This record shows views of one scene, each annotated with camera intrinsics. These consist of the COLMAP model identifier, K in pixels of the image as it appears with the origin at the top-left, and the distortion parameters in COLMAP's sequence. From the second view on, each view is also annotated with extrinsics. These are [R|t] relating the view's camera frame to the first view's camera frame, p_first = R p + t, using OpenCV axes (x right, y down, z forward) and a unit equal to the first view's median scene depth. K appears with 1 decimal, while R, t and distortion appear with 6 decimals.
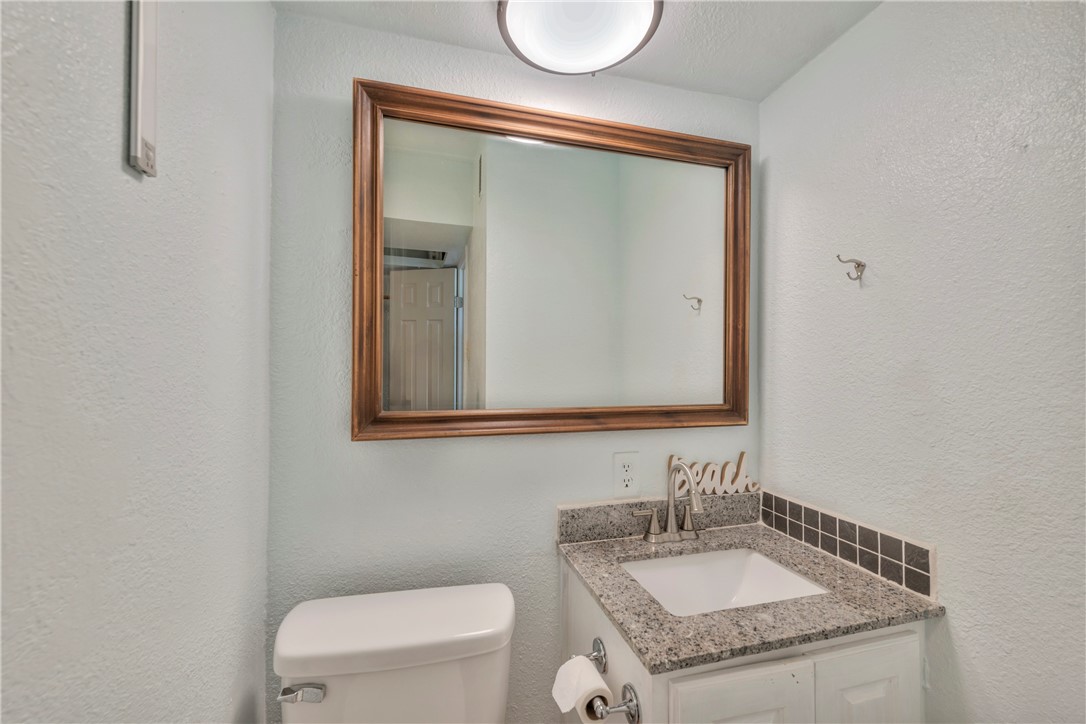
lens RADIAL K [[423.7, 0, 544.3], [0, 423.7, 365.3], [0, 0, 1]] dist [-0.000463, -0.000106]
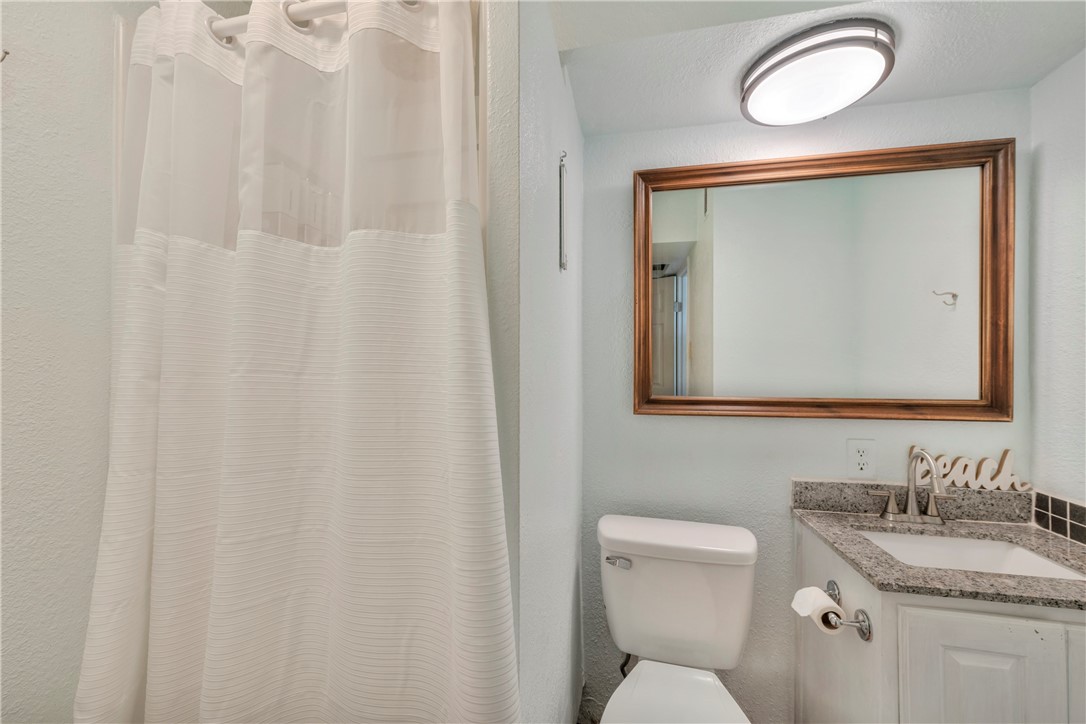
lens RADIAL K [[423.7, 0, 544.3], [0, 423.7, 365.3], [0, 0, 1]] dist [-0.000463, -0.000106]
pose [[0.893046, -0.004918, -0.449939, -0.052296], [0.005327, 0.999986, -0.000358, 0.004016], [0.449934, -0.002077, 0.893059, -0.395967]]
